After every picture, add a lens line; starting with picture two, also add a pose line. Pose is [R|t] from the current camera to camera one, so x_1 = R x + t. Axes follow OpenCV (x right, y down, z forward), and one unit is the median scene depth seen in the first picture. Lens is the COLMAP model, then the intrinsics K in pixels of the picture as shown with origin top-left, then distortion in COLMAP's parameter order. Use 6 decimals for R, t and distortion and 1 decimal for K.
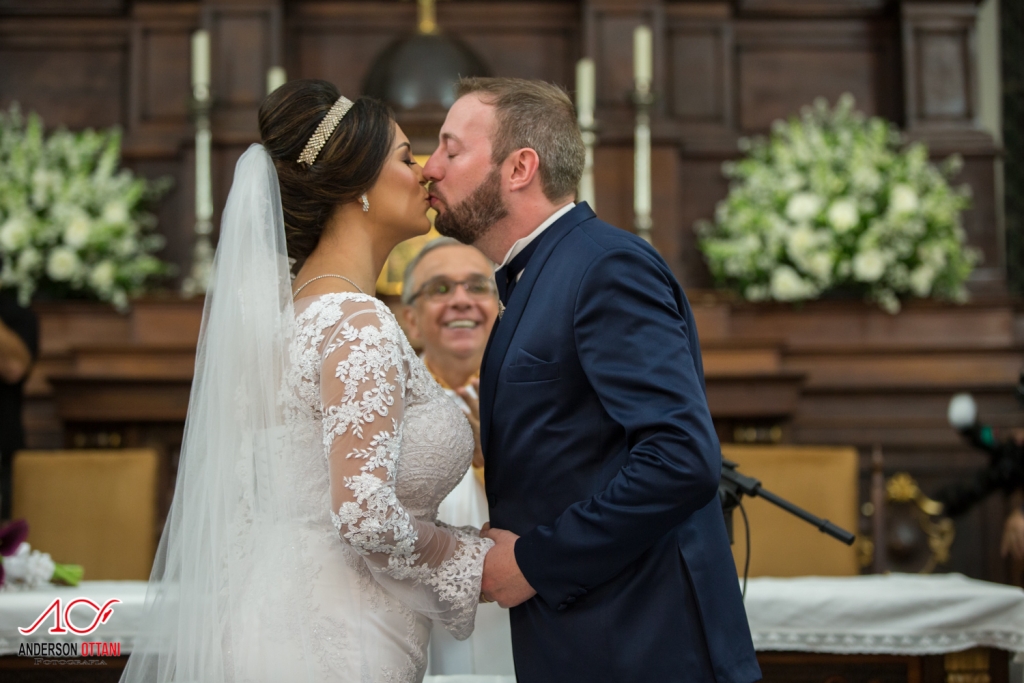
lens RADIAL K [[2647.8, 0, 471.0], [0, 2647.8, 342.1], [0, 0, 1]] dist [-0.069696, 0.050859]
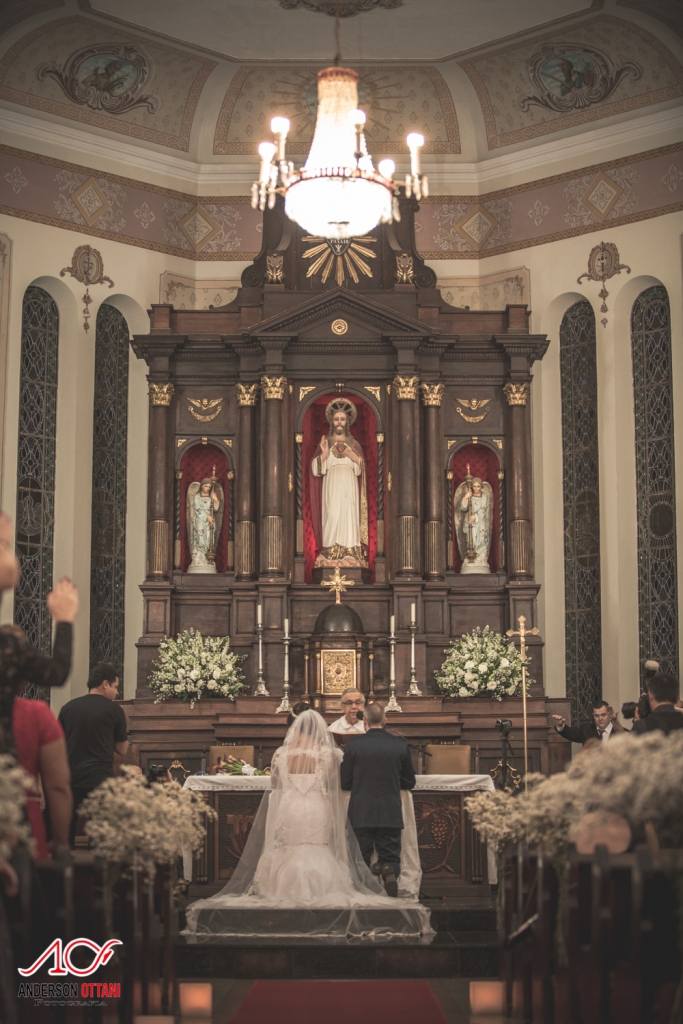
lens RADIAL K [[2253.2, 0, 341.5], [0, 2253.2, 512.0], [0, 0, 1]] dist [-0.239692, 0.291880]
pose [[0.999844, -0.000252, -0.017651, 0.029992], [-0.001305, 0.996105, -0.088165, -0.001345], [0.017605, 0.088174, 0.995949, -1.434742]]
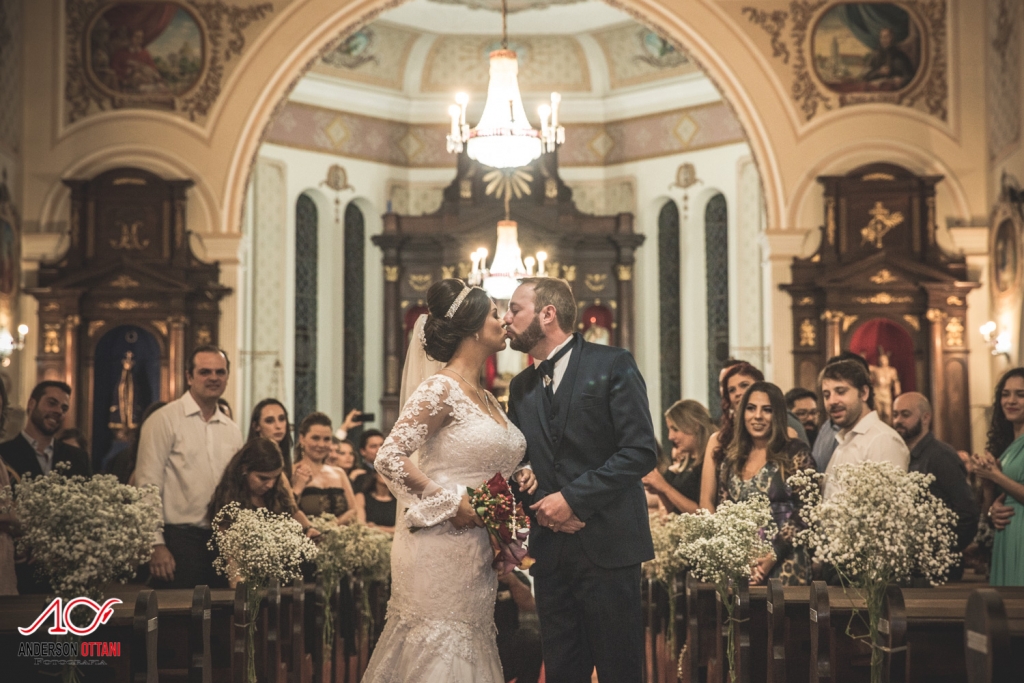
lens RADIAL K [[2618.3, 0, 562.3], [0, 2618.3, 272.8], [0, 0, 1]] dist [0.811897, 0.226269]
pose [[0.999992, -0.003833, 0.000737, 0.072068], [0.003868, 0.998547, -0.053747, -0.113420], [-0.000530, 0.053750, 0.998554, -3.431069]]
